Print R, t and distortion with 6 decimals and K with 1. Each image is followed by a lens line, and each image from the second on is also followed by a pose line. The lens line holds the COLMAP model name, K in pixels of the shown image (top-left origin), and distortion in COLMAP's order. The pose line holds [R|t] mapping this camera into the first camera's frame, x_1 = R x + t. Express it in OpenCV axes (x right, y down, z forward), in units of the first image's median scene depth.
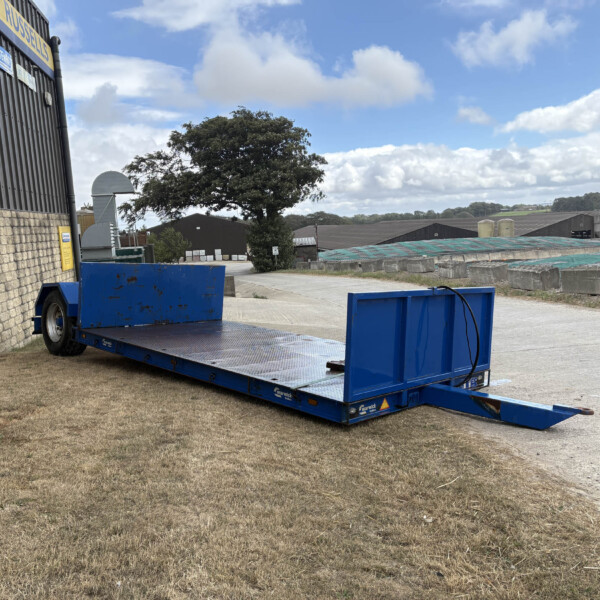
lens RADIAL K [[643.0, 0, 300.0], [0, 643.0, 300.0], [0, 0, 1]] dist [0.110889, -0.248394]
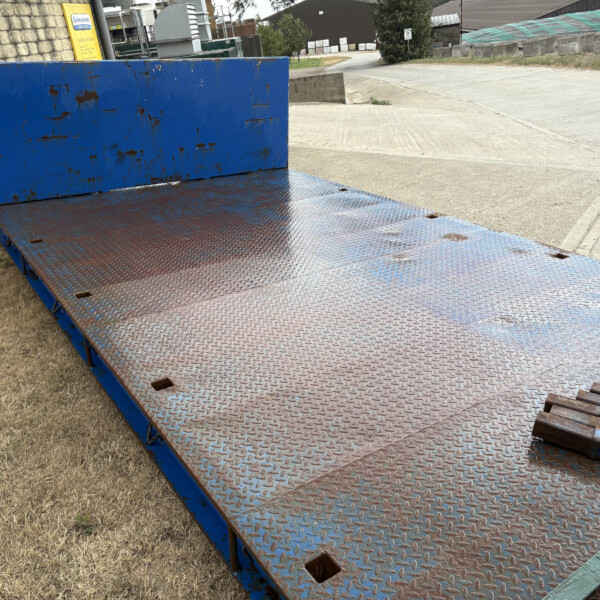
lens RADIAL K [[601.5, 0, 300.0], [0, 601.5, 300.0], [0, 0, 1]] dist [0.035566, -0.014297]
pose [[0.977722, 0.035505, -0.206881, -0.000855], [0.033165, 0.947082, 0.319275, -0.005050], [0.207269, -0.319023, 0.924805, 0.104223]]
